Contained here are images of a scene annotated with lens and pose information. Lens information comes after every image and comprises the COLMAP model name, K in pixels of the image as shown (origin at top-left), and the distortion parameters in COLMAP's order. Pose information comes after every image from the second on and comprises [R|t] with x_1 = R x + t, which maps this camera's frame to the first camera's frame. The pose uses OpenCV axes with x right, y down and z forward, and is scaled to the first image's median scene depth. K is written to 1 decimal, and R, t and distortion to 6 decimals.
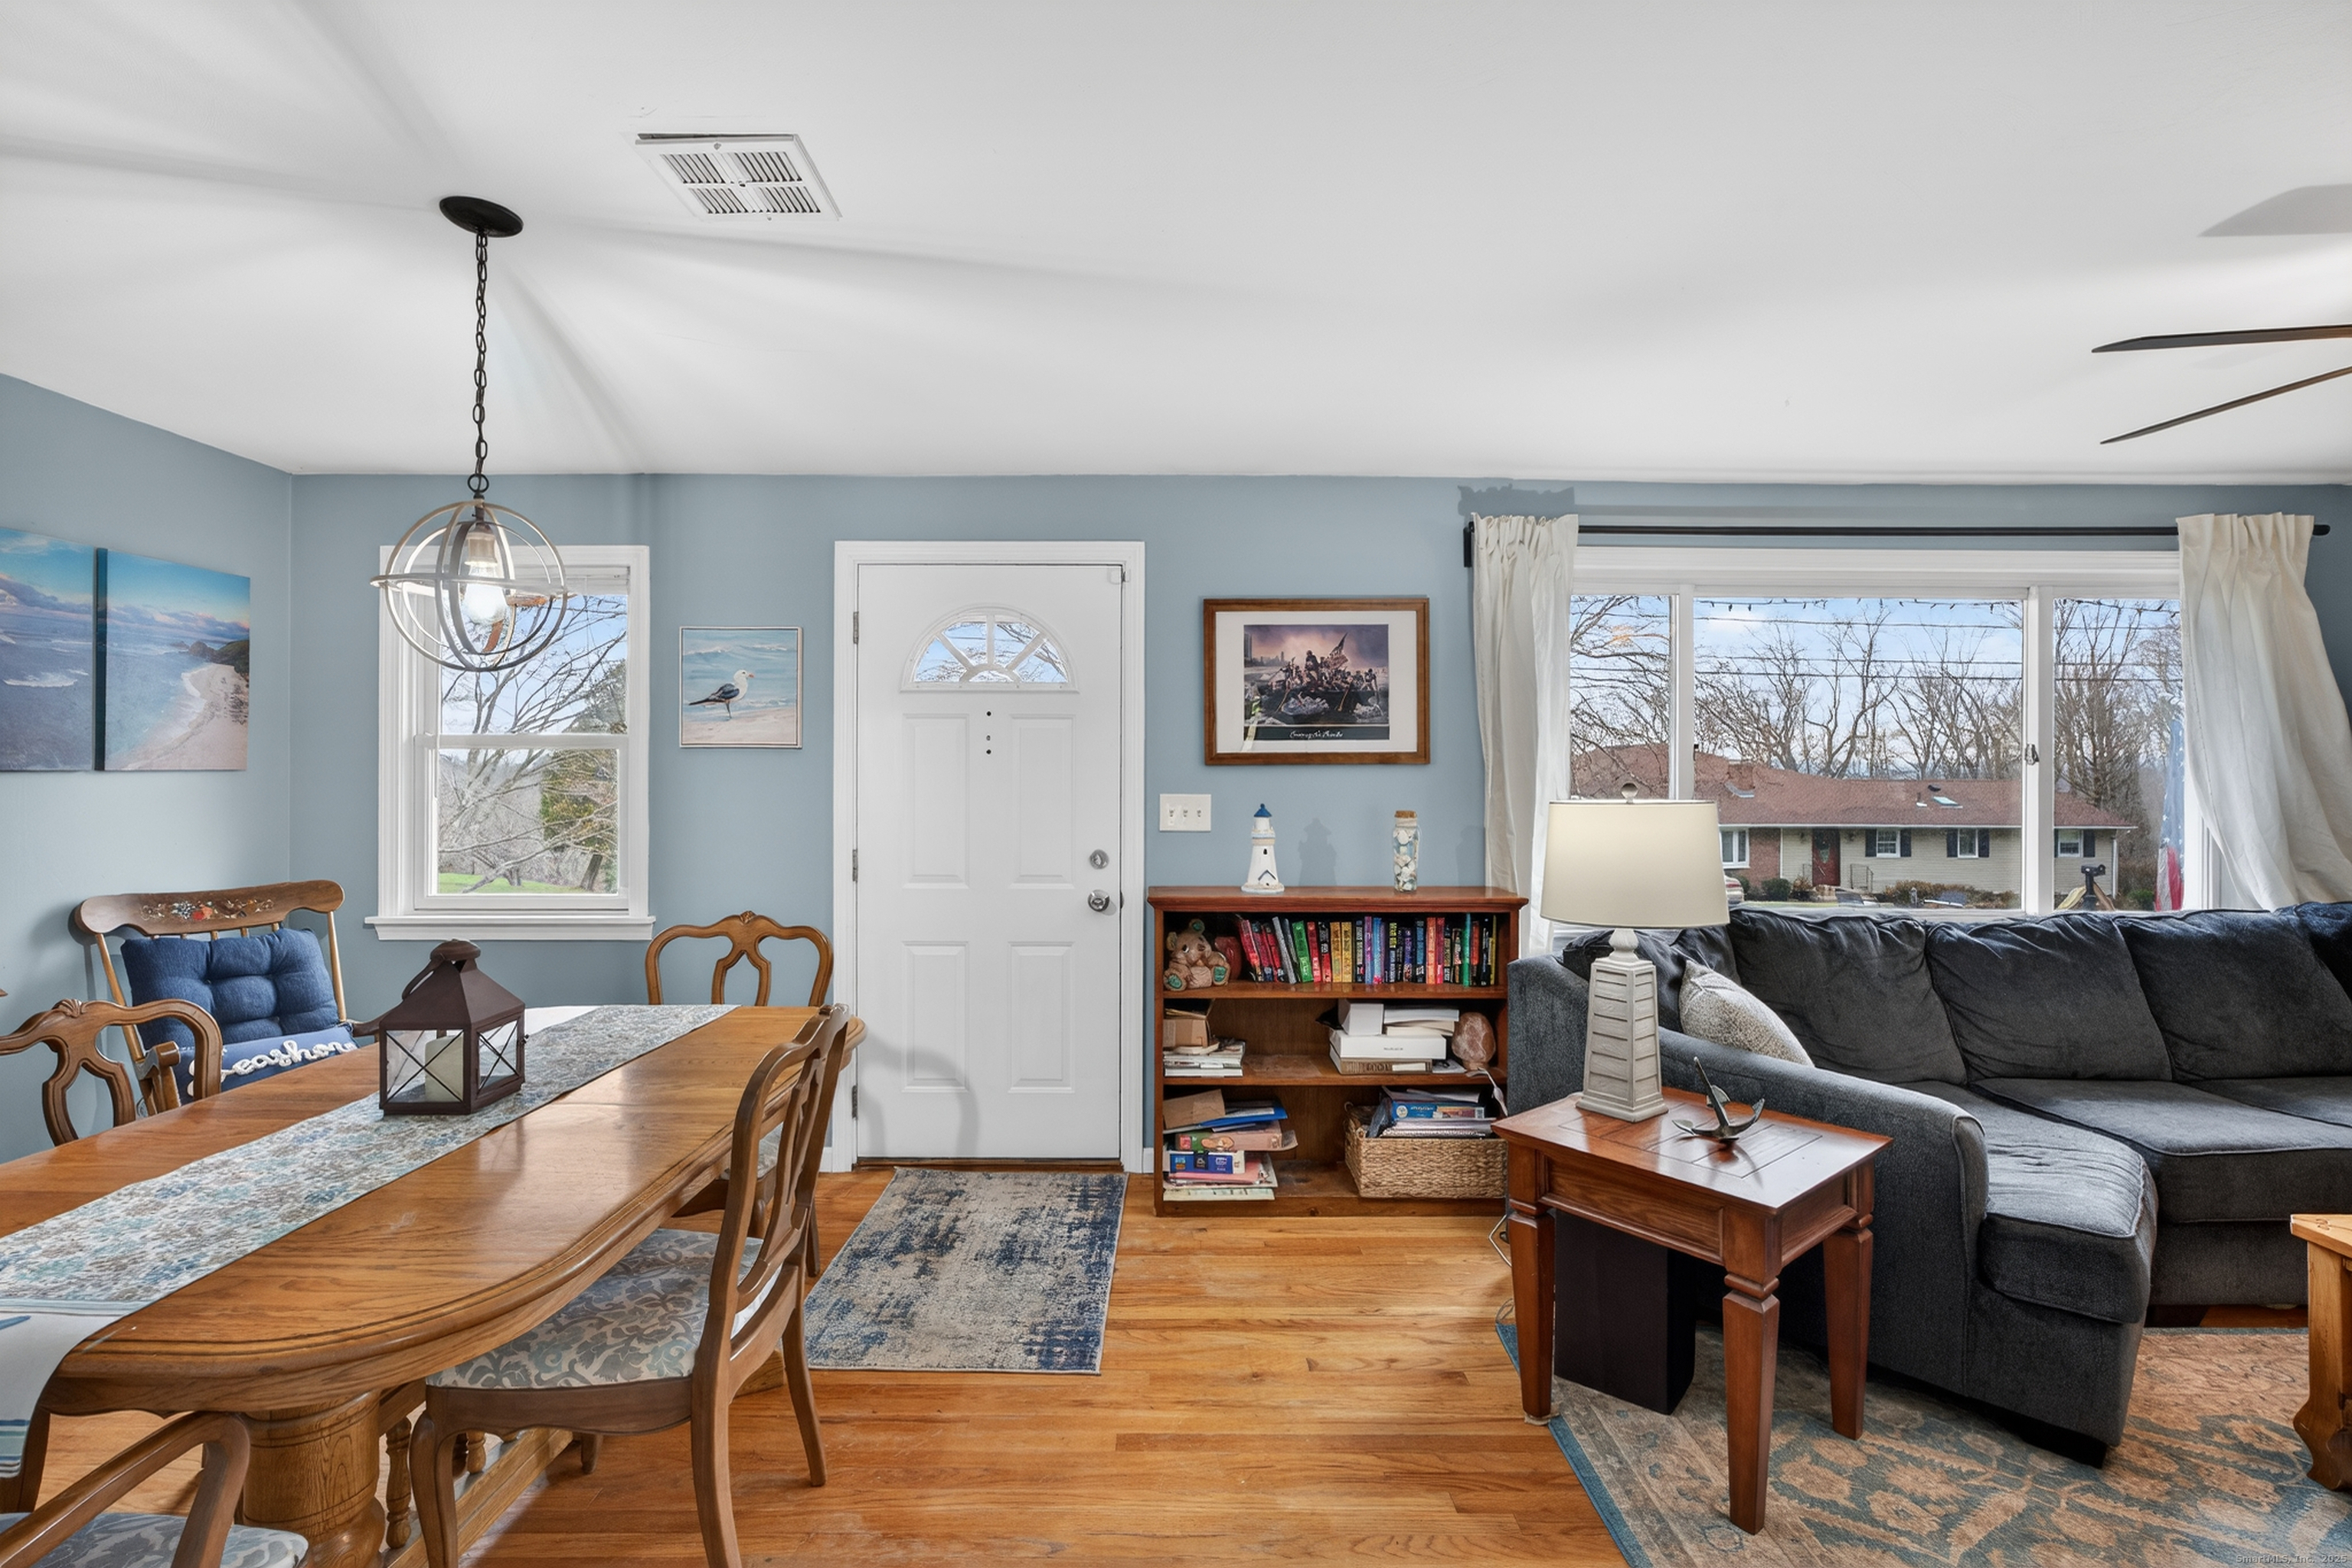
lens RADIAL K [[1070.5, 0, 1172.5], [0, 1070.5, 776.2], [0, 0, 1]] dist [-0.022984, 0.011617]
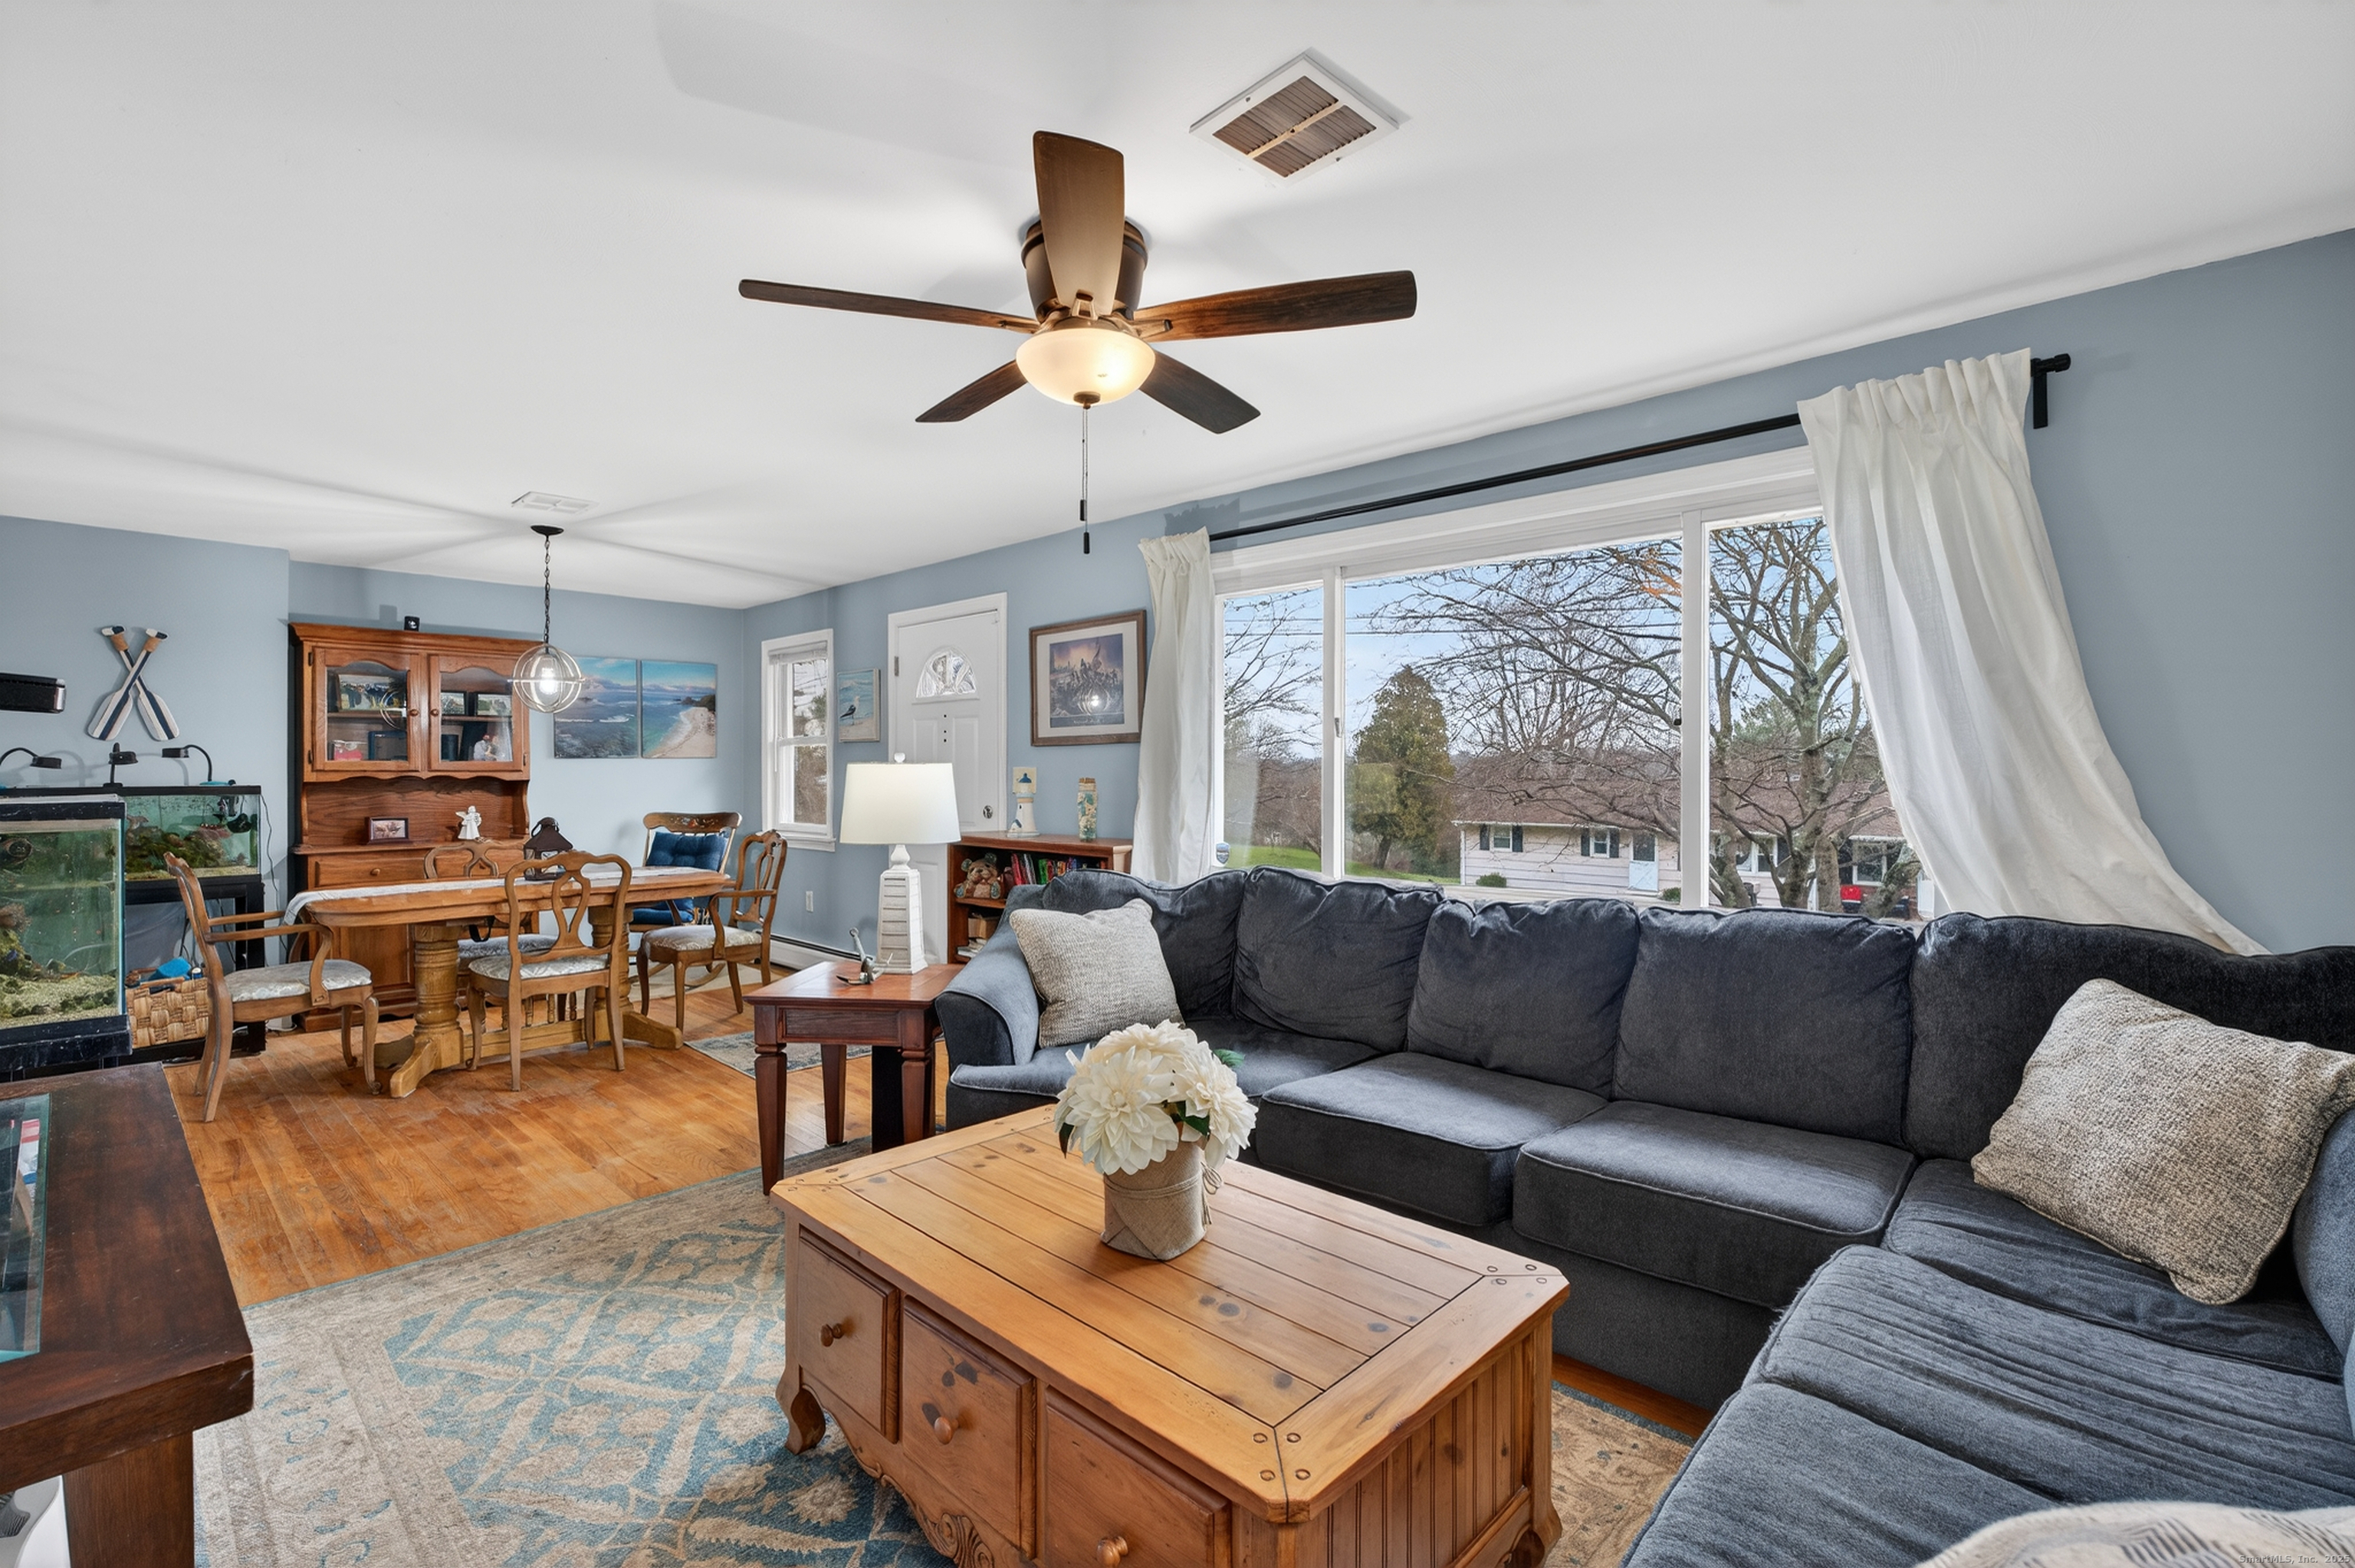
lens RADIAL K [[1069.6, 0, 1170.4], [0, 1069.6, 778.0], [0, 0, 1]] dist [-0.001192, -0.000403]
pose [[0.710041, 0.001545, -0.704159, 1.247109], [0.002724, 0.999984, 0.004940, 0.026563], [0.704155, -0.005425, 0.710025, 0.144512]]
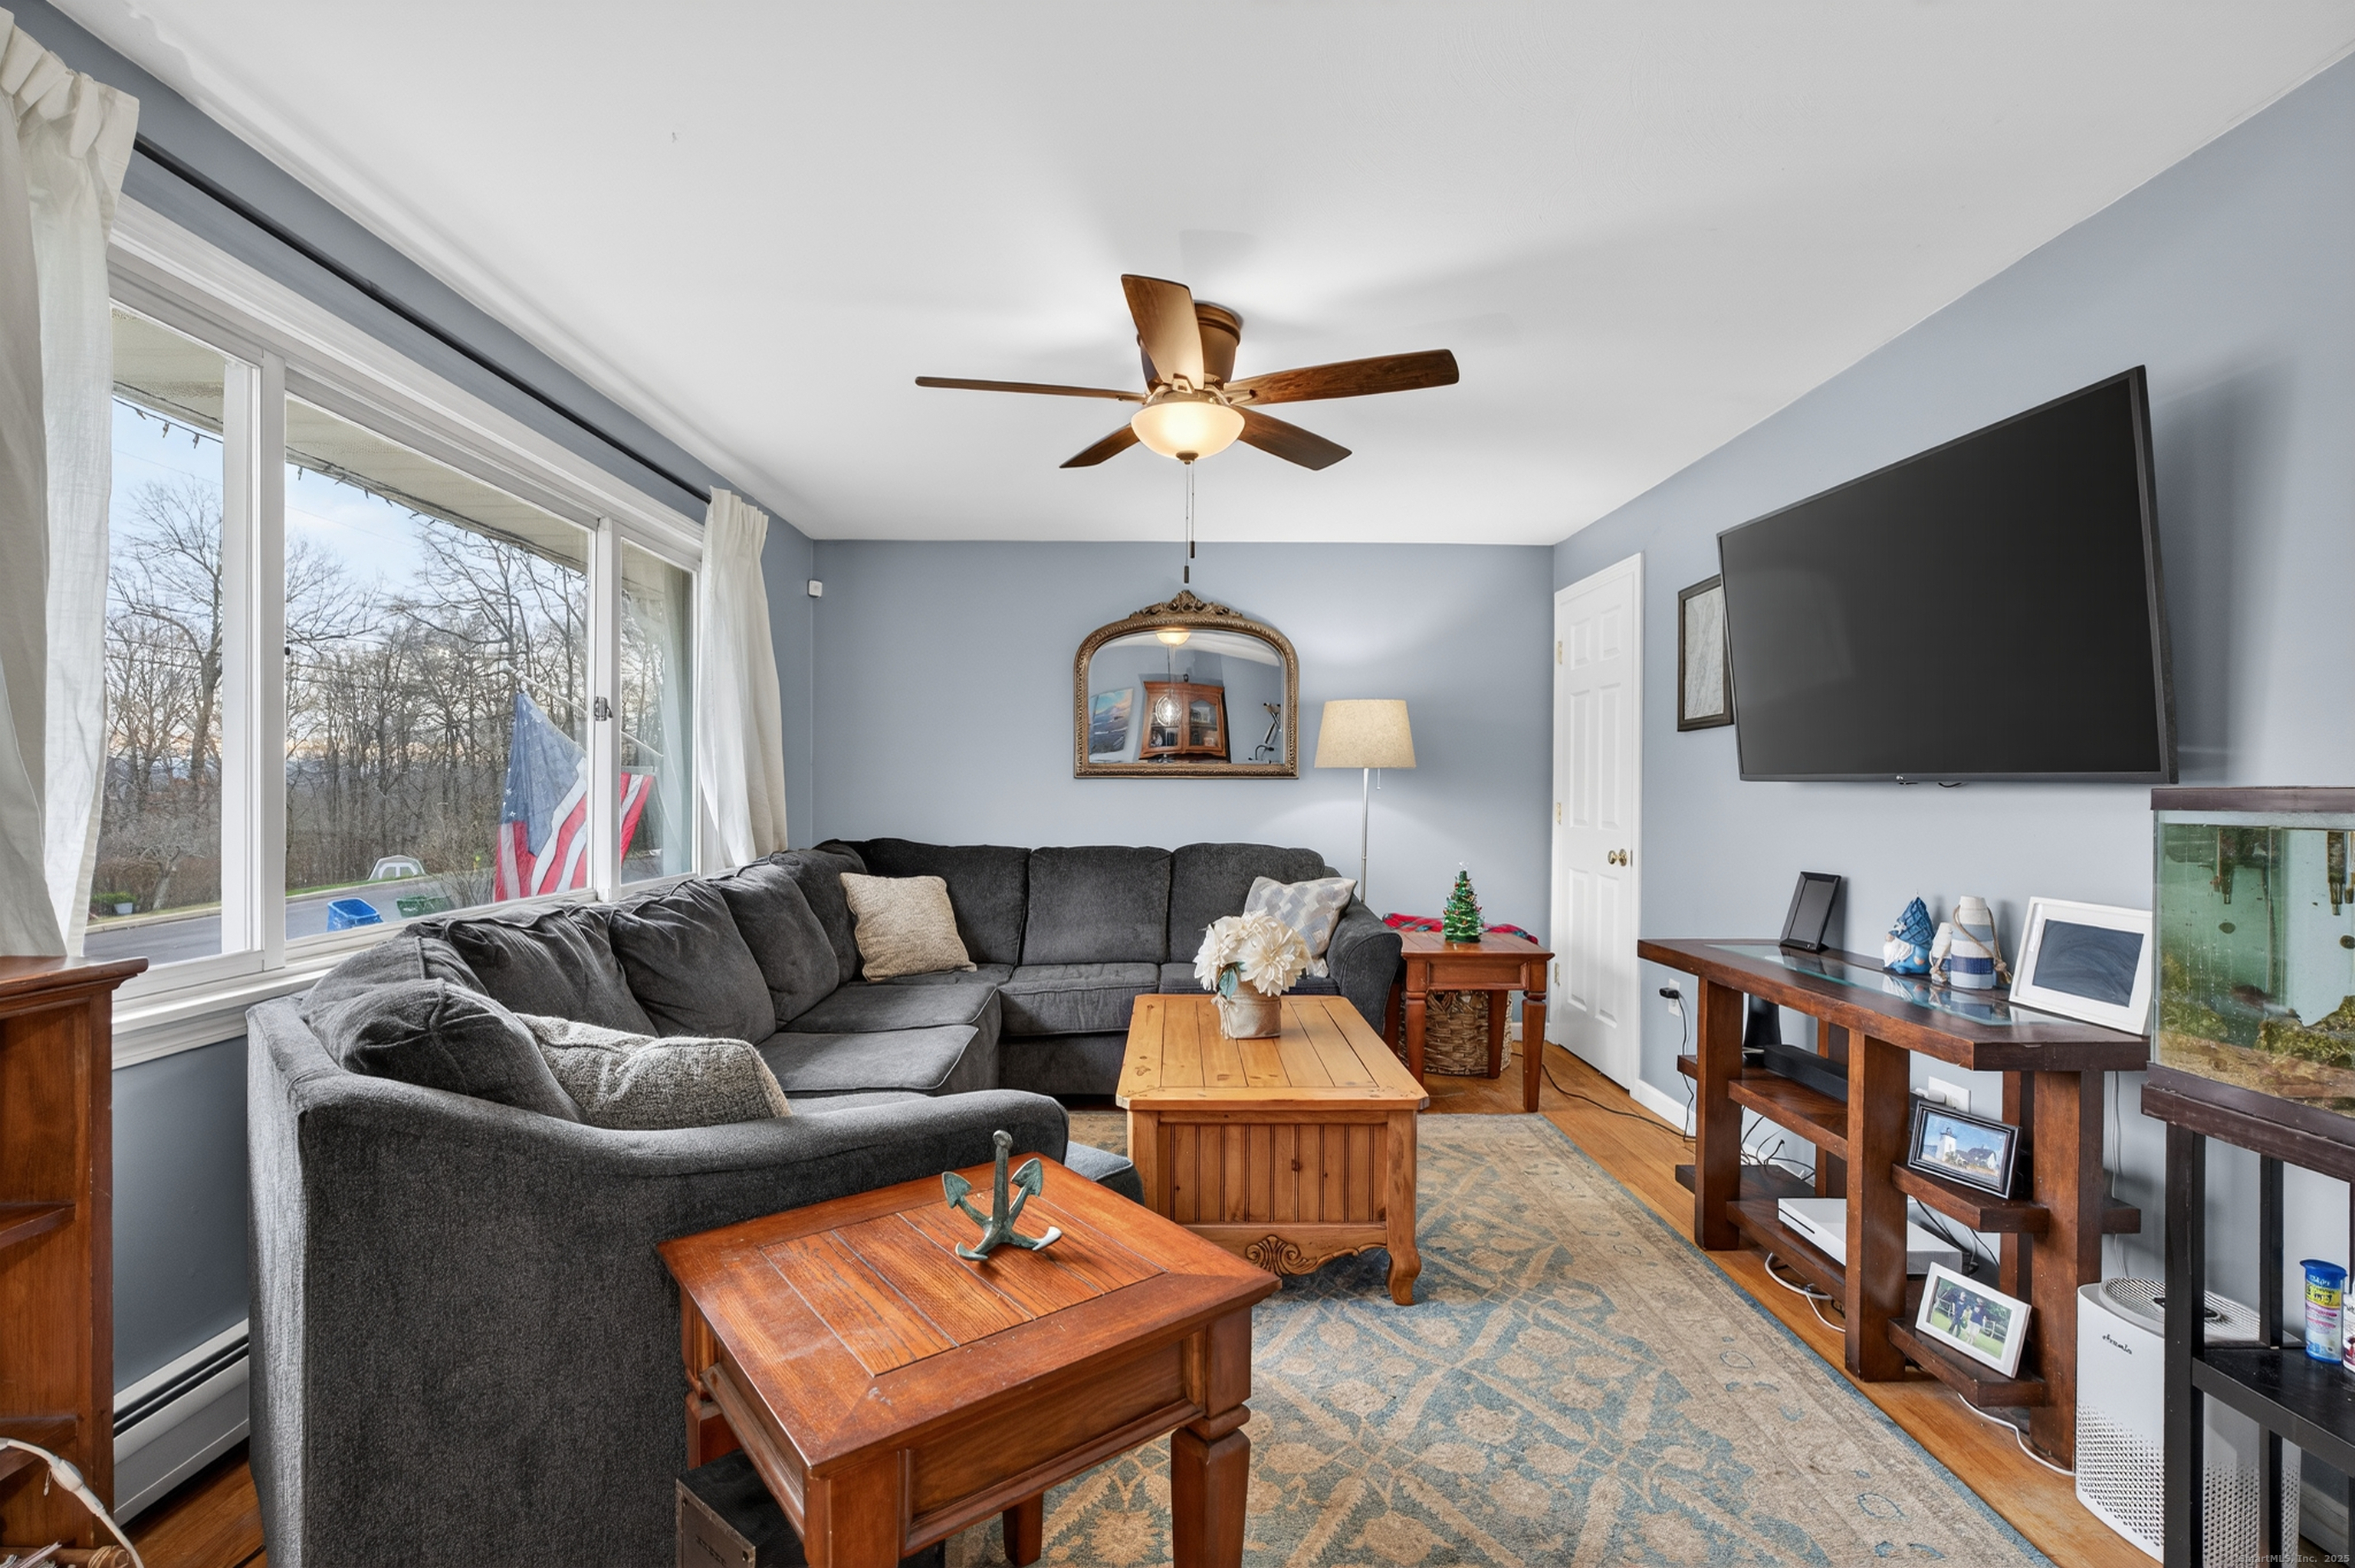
lens RADIAL K [[1056.3, 0, 1166.7], [0, 1056.3, 779.1], [0, 0, 1]] dist [-0.020016, 0.008561]
pose [[0.010988, 0.000017, 0.999940, -0.070888], [-0.004900, 0.999988, 0.000037, 0.039602], [-0.999928, -0.004900, 0.010988, 0.586204]]
